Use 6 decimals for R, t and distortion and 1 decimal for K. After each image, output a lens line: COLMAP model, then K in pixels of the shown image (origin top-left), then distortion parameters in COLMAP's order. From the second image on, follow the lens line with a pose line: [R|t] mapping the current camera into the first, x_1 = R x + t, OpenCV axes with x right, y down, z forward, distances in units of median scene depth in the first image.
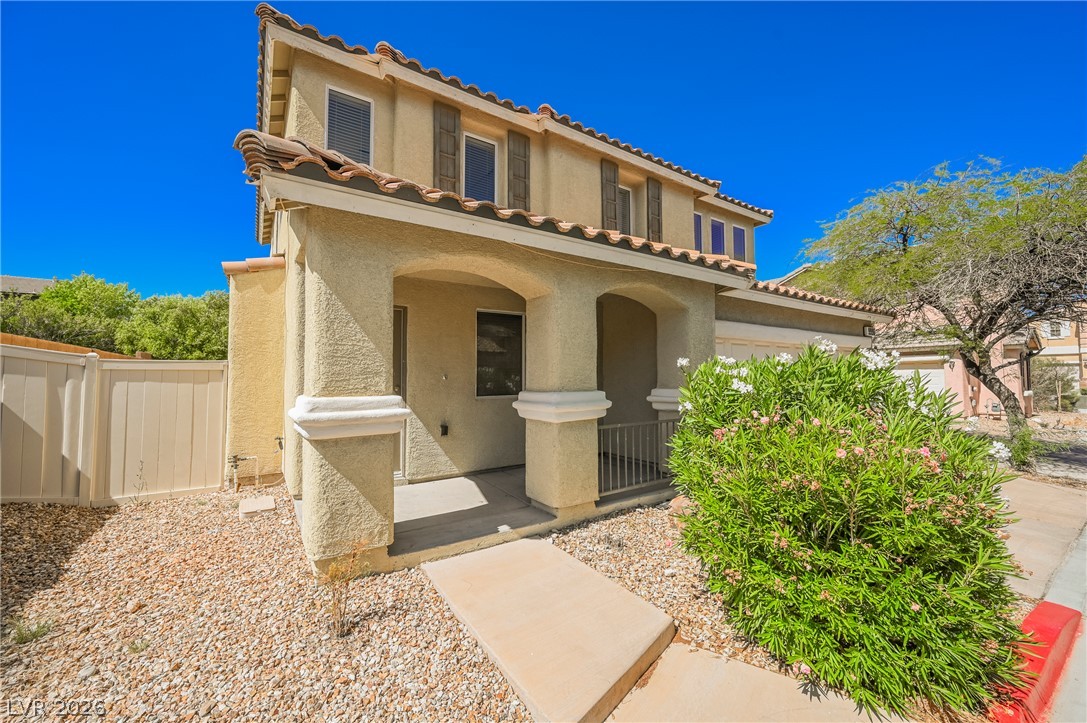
lens RADIAL K [[427.9, 0, 543.5], [0, 427.9, 361.5], [0, 0, 1]] dist [-0.000467, 0.000093]
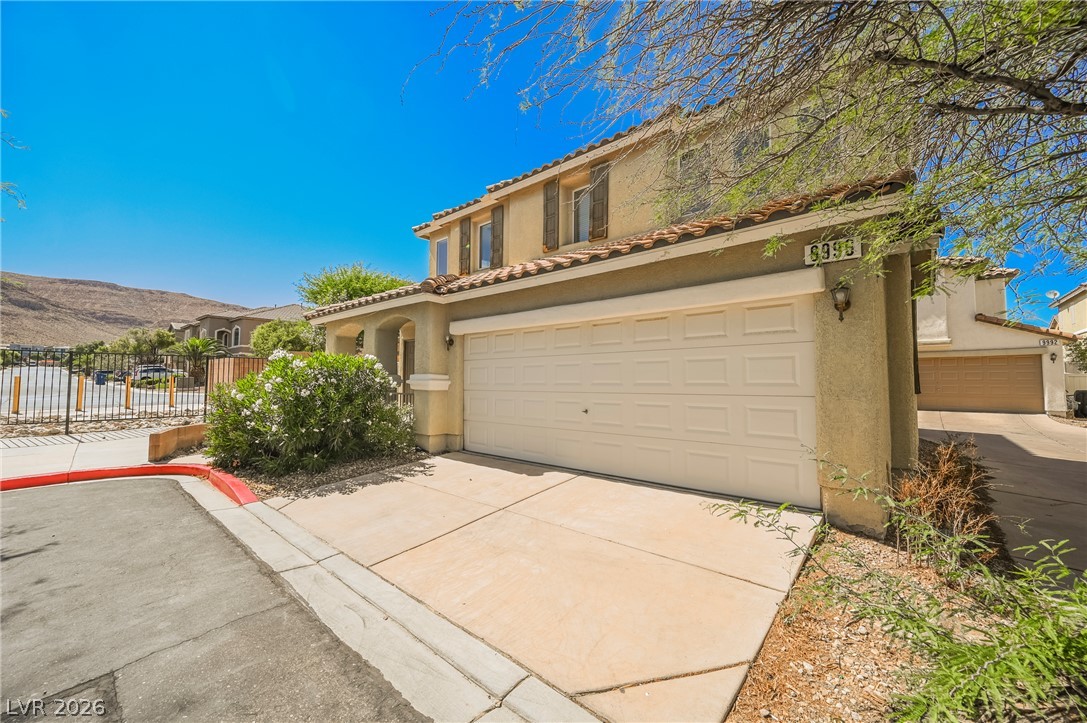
lens RADIAL K [[427.9, 0, 543.5], [0, 427.9, 361.5], [0, 0, 1]] dist [-0.000467, 0.000093]
pose [[0.243831, -0.038283, -0.969062, 1.474568], [0.032569, 0.998980, -0.031270, 0.062468], [0.969271, -0.023937, 0.244829, 0.810652]]
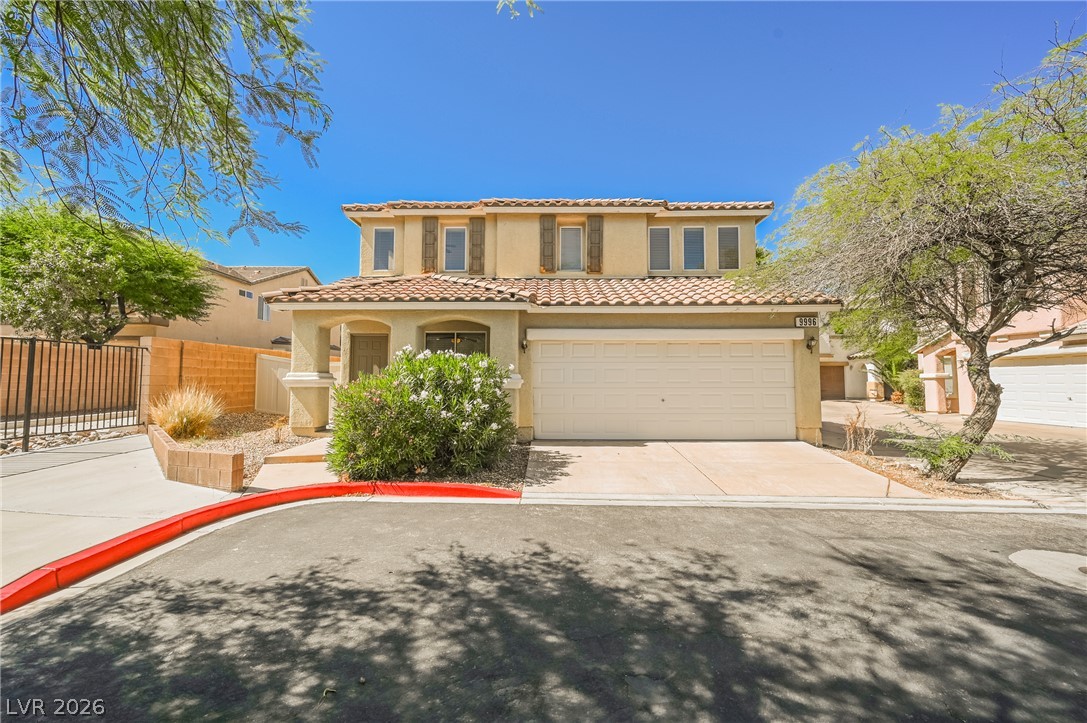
lens RADIAL K [[427.9, 0, 543.5], [0, 427.9, 361.5], [0, 0, 1]] dist [-0.000467, 0.000093]
pose [[0.818849, -0.018766, -0.573701, 1.101912], [0.015957, 0.999823, -0.009929, 0.027325], [0.573786, -0.001024, 0.819004, -0.180476]]
